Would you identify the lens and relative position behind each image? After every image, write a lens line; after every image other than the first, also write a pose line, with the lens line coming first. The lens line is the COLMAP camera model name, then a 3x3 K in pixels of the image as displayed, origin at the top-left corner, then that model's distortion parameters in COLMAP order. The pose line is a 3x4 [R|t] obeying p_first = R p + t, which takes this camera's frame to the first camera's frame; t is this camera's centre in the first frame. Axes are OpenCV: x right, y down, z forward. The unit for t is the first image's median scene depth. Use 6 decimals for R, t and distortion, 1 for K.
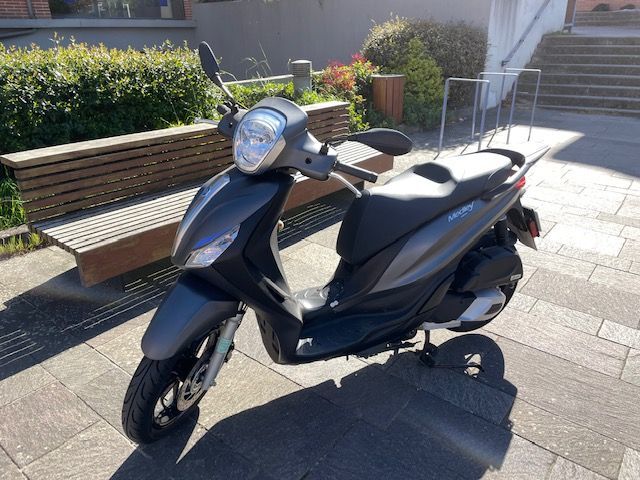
lens RADIAL K [[474.7, 0, 320.0], [0, 474.7, 240.0], [0, 0, 1]] dist [0.026927, -0.056062]
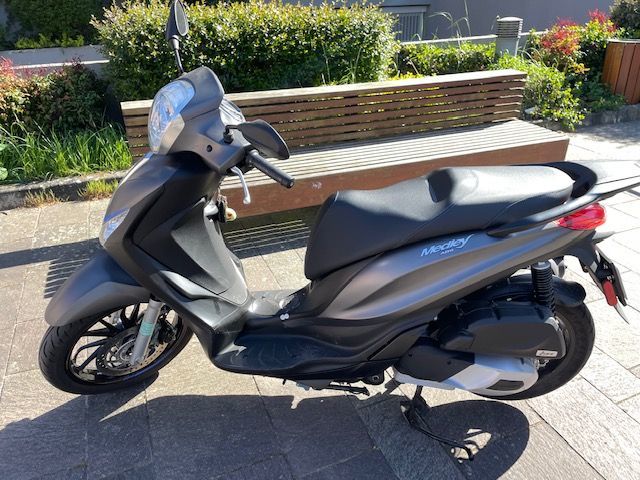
lens RADIAL K [[474.7, 0, 320.0], [0, 474.7, 240.0], [0, 0, 1]] dist [0.026927, -0.056062]
pose [[0.870923, 0.217140, -0.440844, 0.216225], [-0.180487, 0.975726, 0.124033, -0.059024], [0.457075, -0.028456, 0.888973, 0.135884]]
